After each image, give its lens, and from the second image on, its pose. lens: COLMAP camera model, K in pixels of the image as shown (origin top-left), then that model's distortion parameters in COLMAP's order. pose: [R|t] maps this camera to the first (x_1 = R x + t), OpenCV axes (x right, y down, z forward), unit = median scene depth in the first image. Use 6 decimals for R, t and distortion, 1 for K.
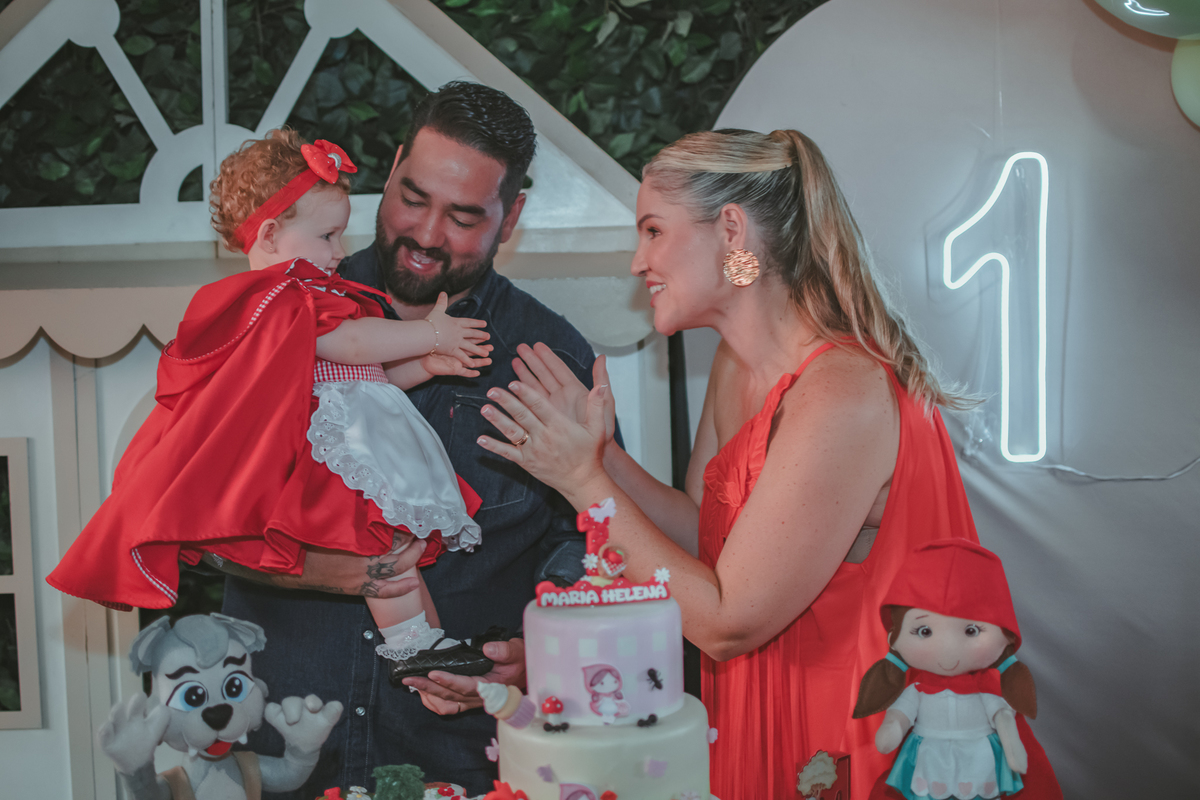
lens RADIAL K [[1845.3, 0, 600.0], [0, 1845.3, 400.0], [0, 0, 1]] dist [-0.185121, 0.137680]
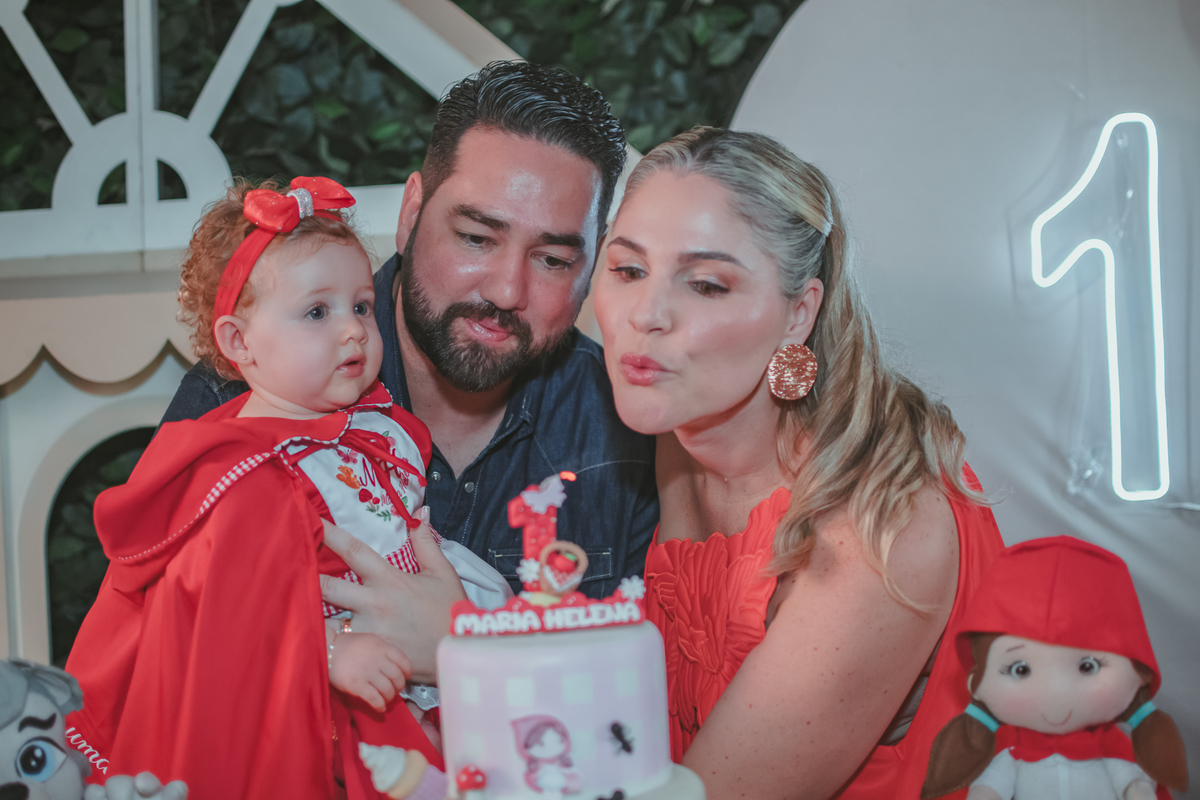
lens RADIAL K [[1845.3, 0, 600.0], [0, 1845.3, 400.0], [0, 0, 1]] dist [-0.185121, 0.137680]
pose [[0.998391, -0.025061, -0.050867, 0.055233], [0.020924, 0.996551, -0.080304, 0.075726], [0.052705, 0.079111, 0.995472, 0.291853]]
